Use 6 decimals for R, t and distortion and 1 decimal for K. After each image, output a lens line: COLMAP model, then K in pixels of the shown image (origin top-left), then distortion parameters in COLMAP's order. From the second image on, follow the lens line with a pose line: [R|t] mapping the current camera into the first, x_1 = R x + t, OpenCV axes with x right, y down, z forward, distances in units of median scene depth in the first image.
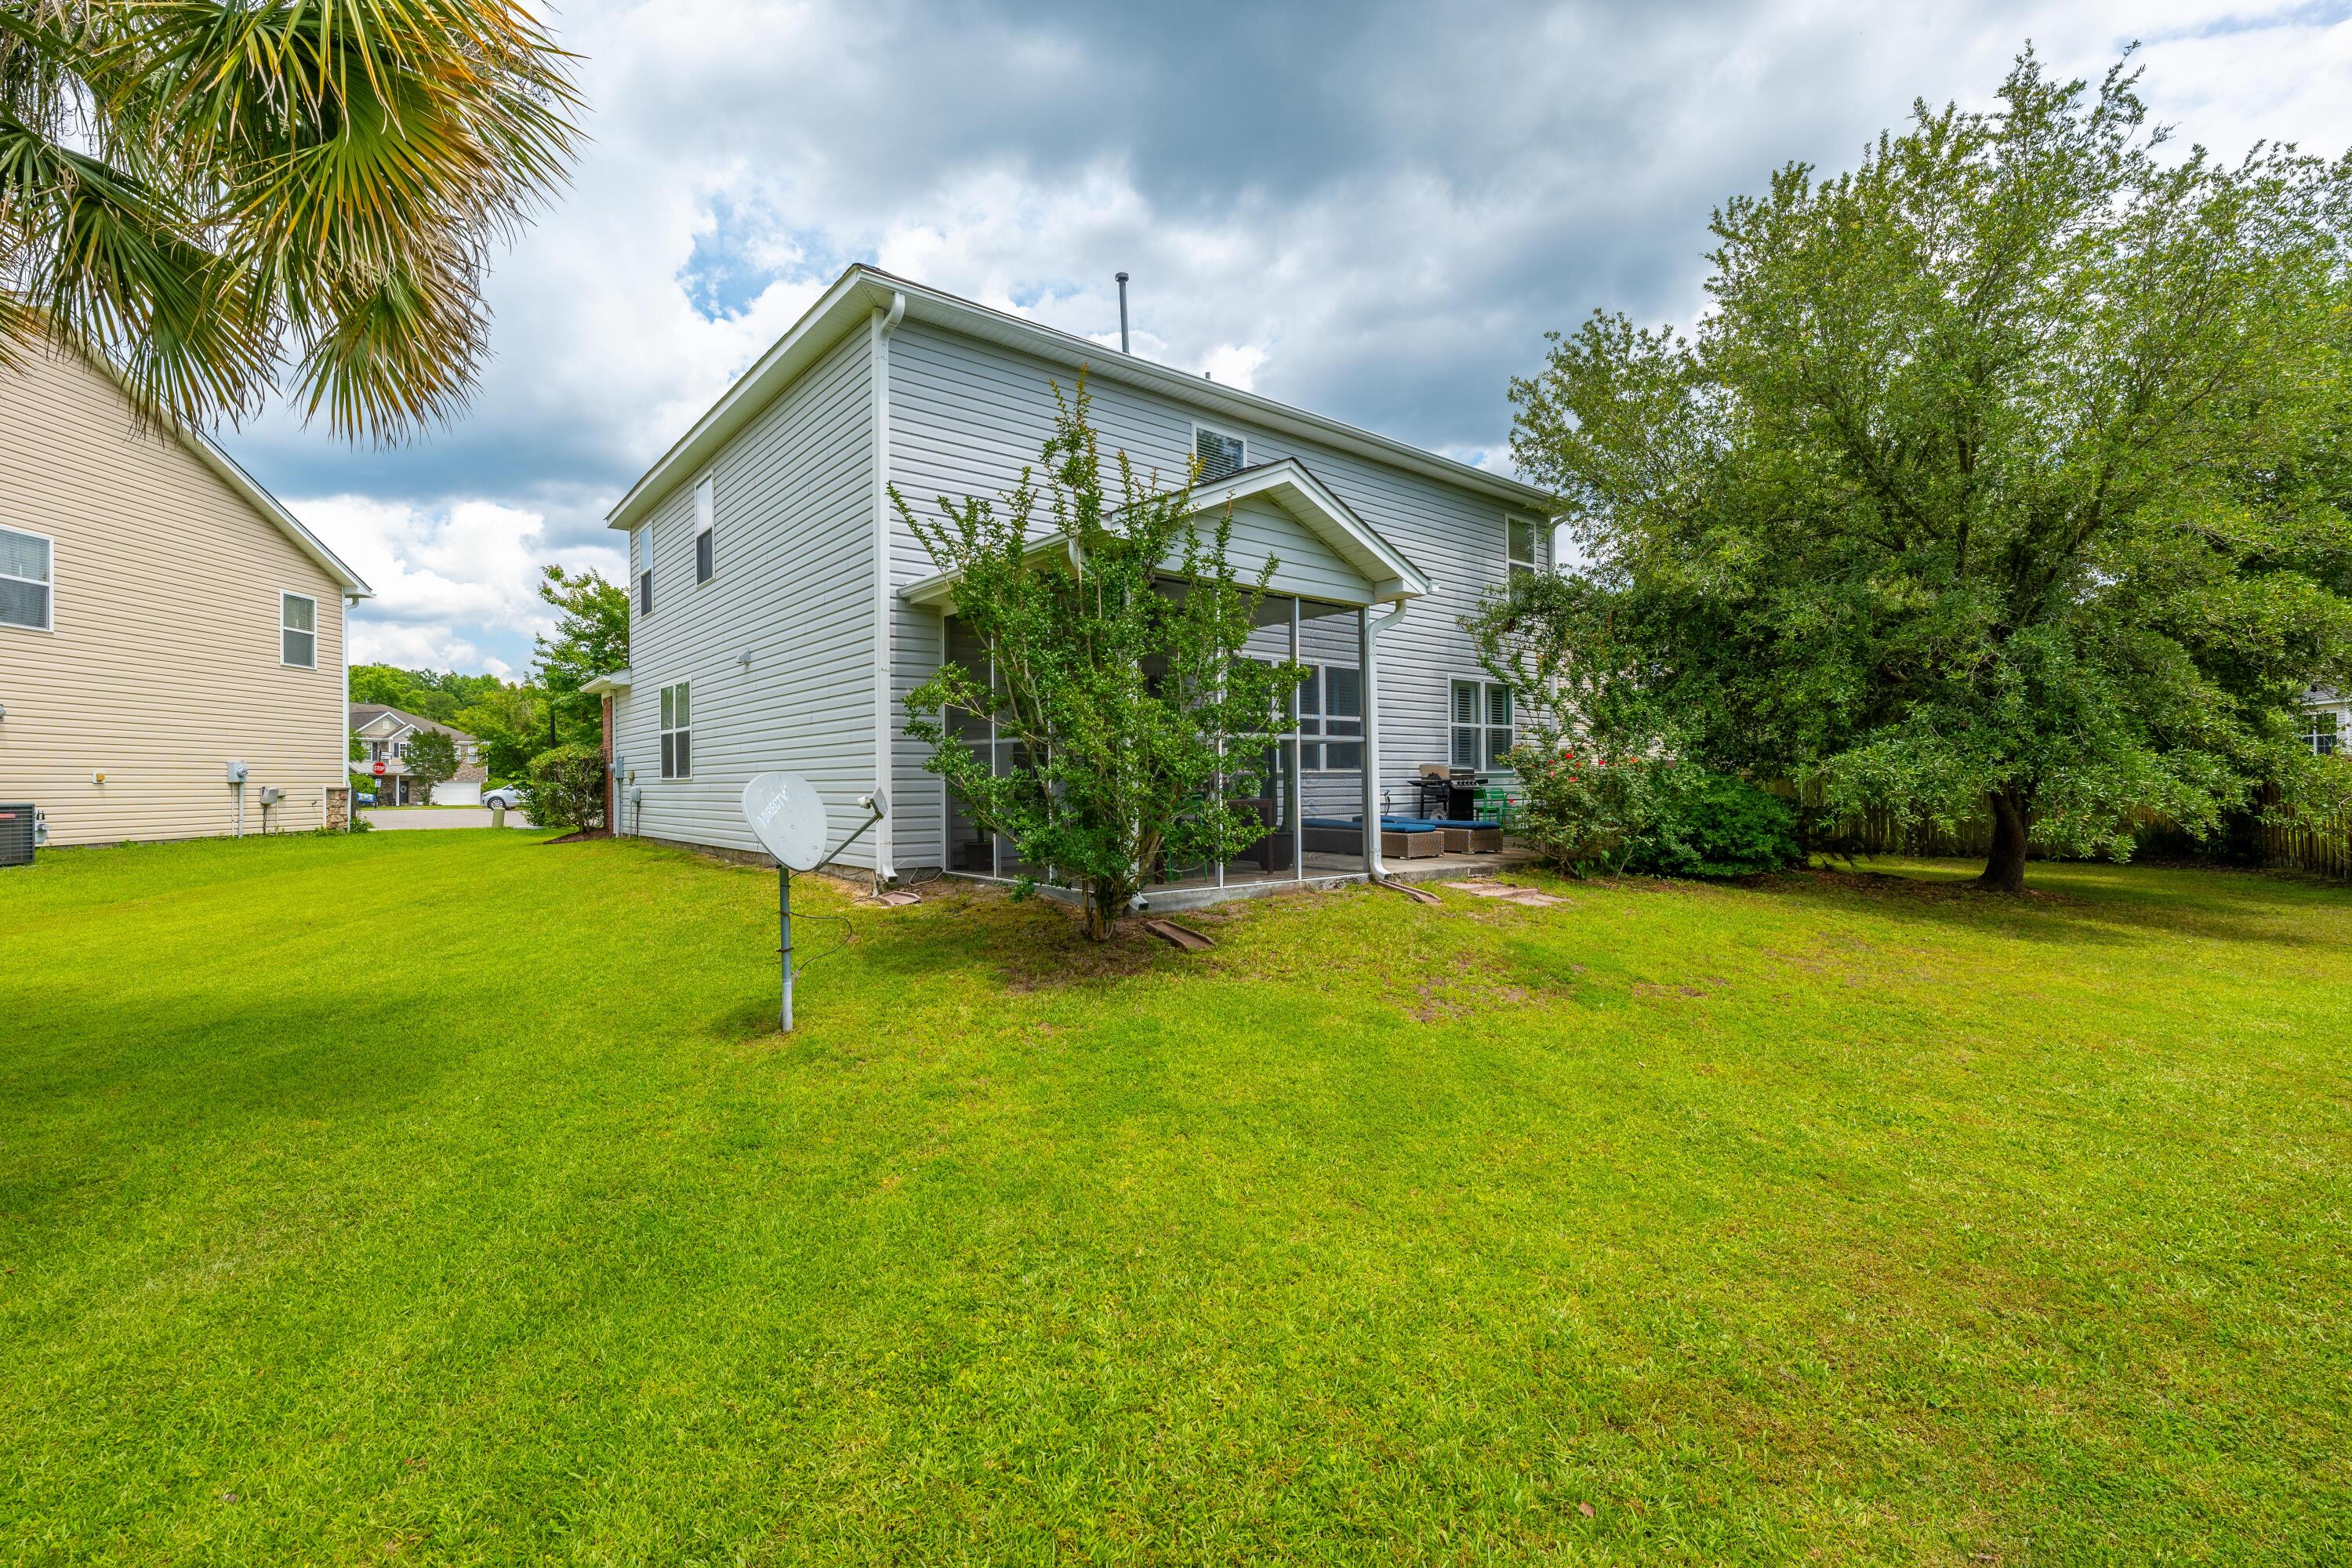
lens RADIAL K [[1032.9, 0, 1179.4], [0, 1032.9, 783.5], [0, 0, 1]] dist [-0.002668, -0.000452]
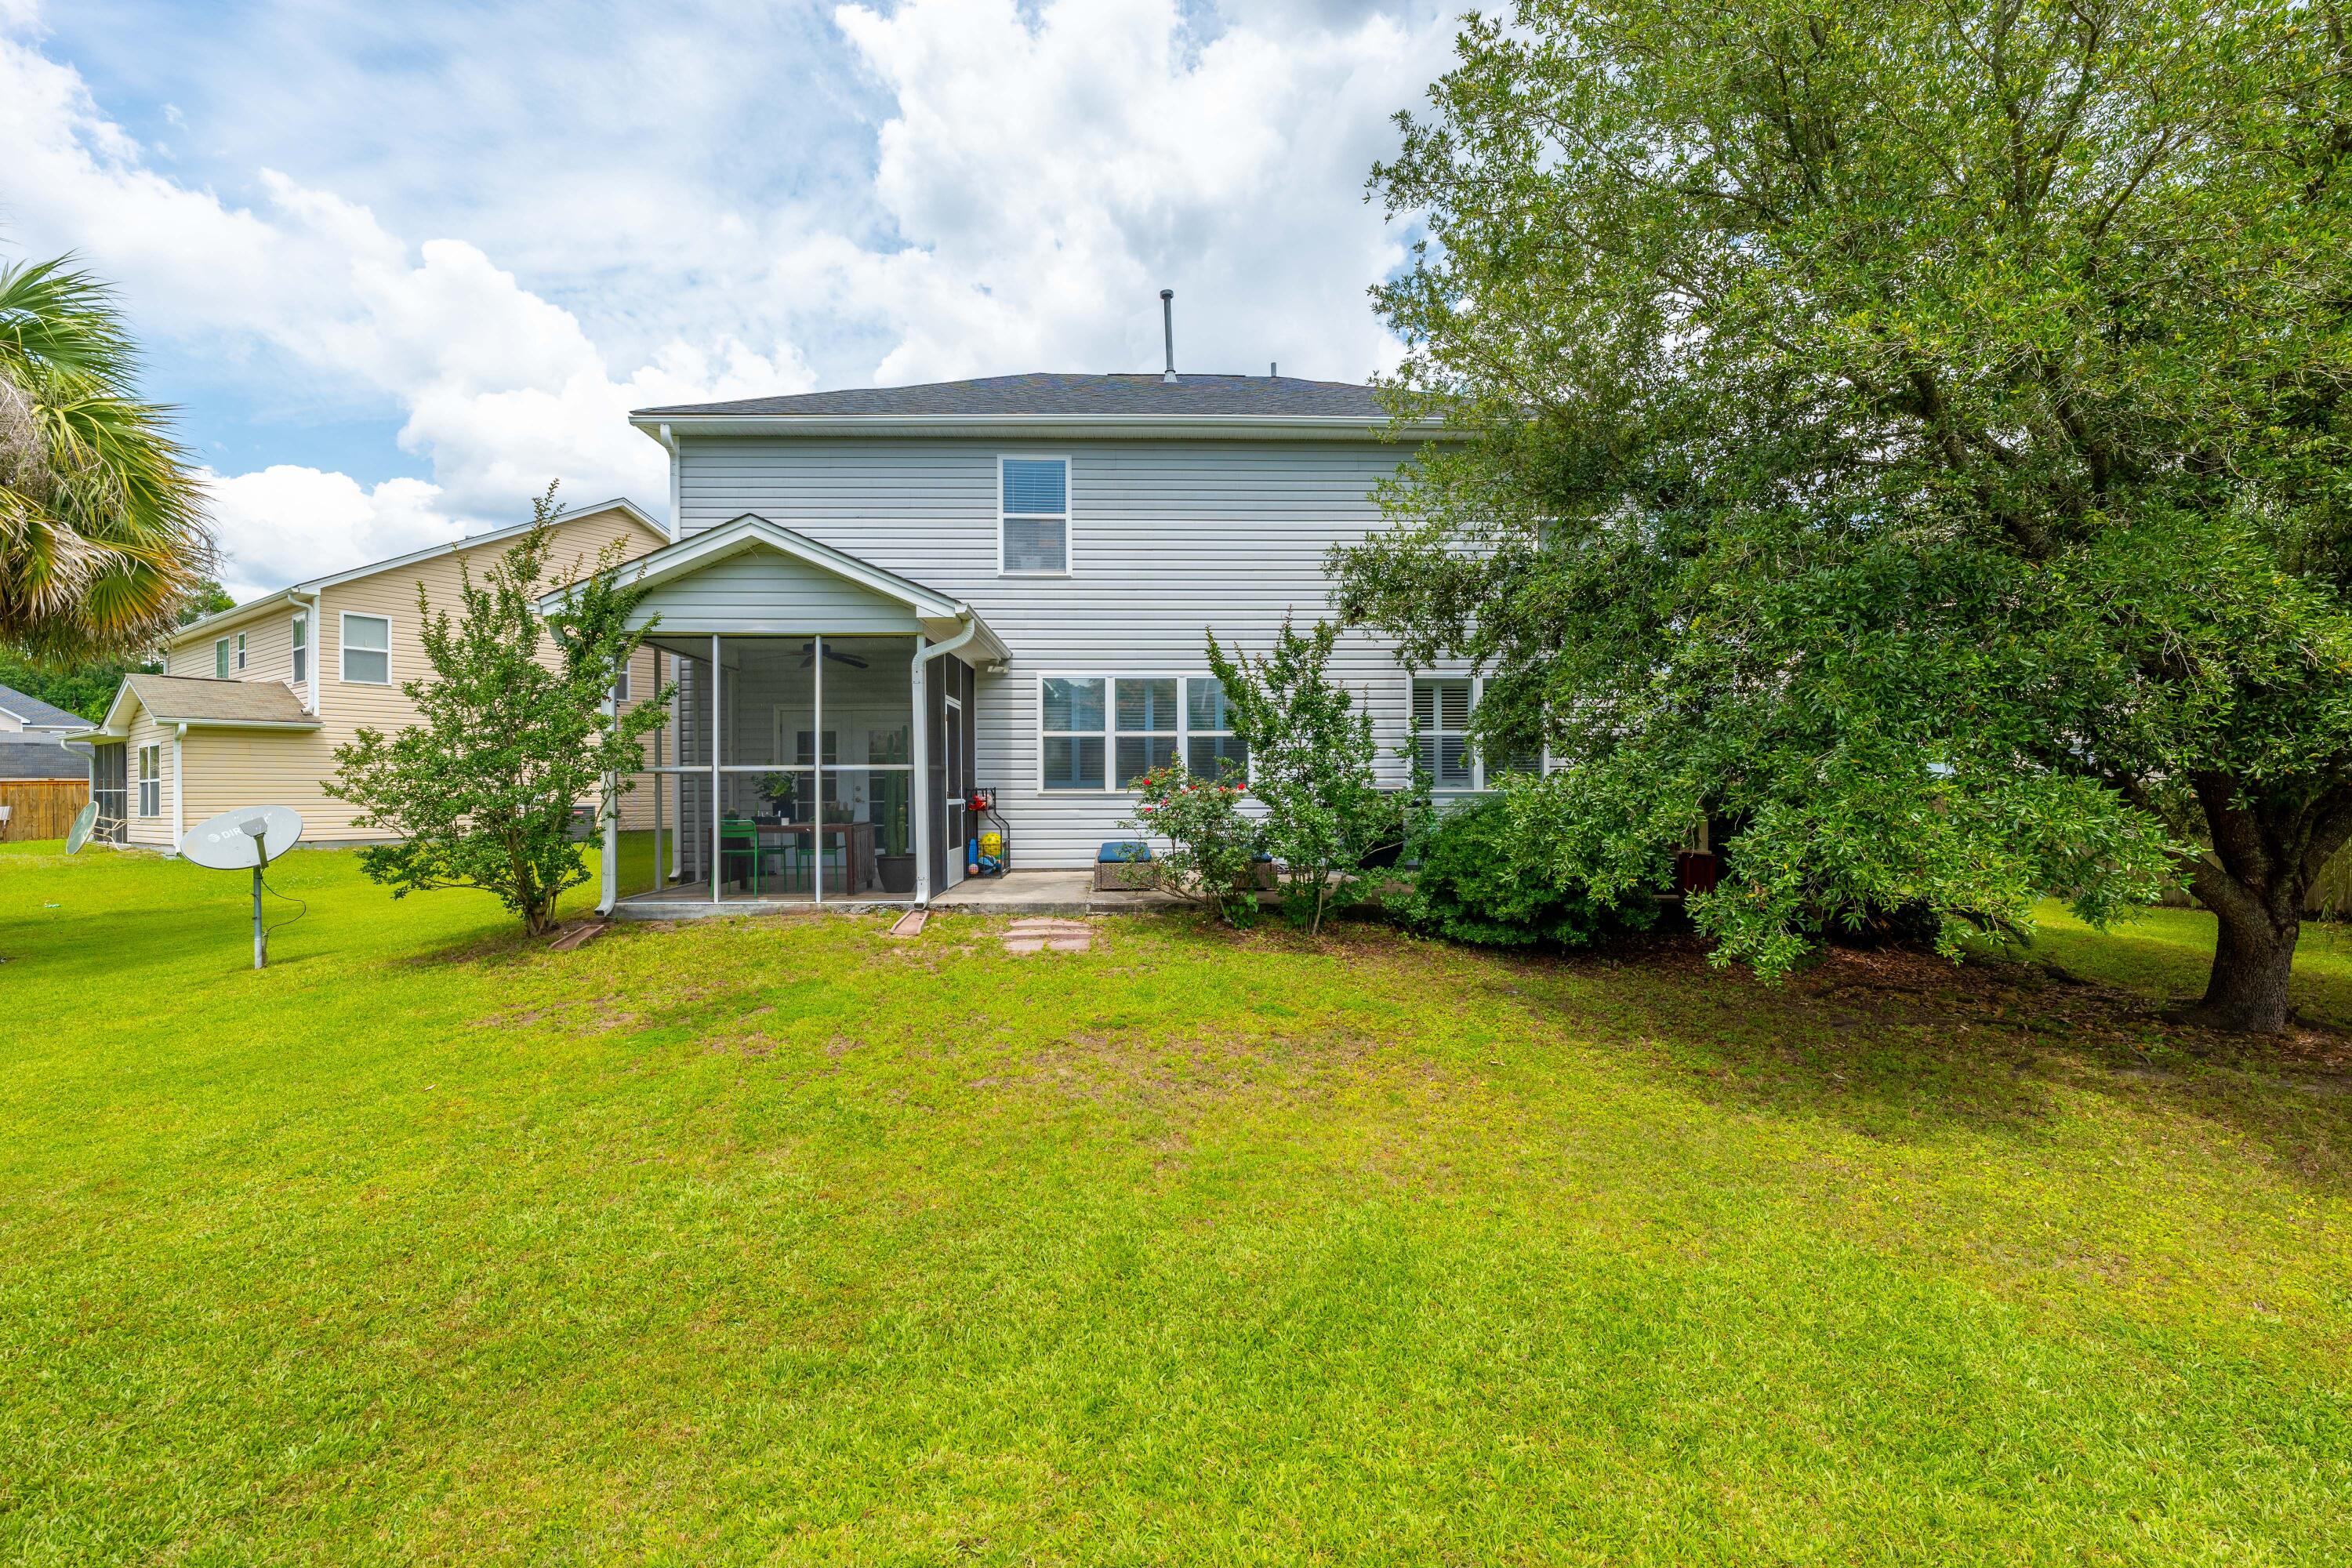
lens RADIAL K [[1032.9, 0, 1179.9], [0, 1032.9, 780.9], [0, 0, 1]] dist [-0.002668, -0.000452]
pose [[0.805761, 0.006816, -0.592201, 0.889666], [-0.004748, 0.999976, 0.005049, -0.032724], [0.592221, -0.001257, 0.805774, 0.309131]]
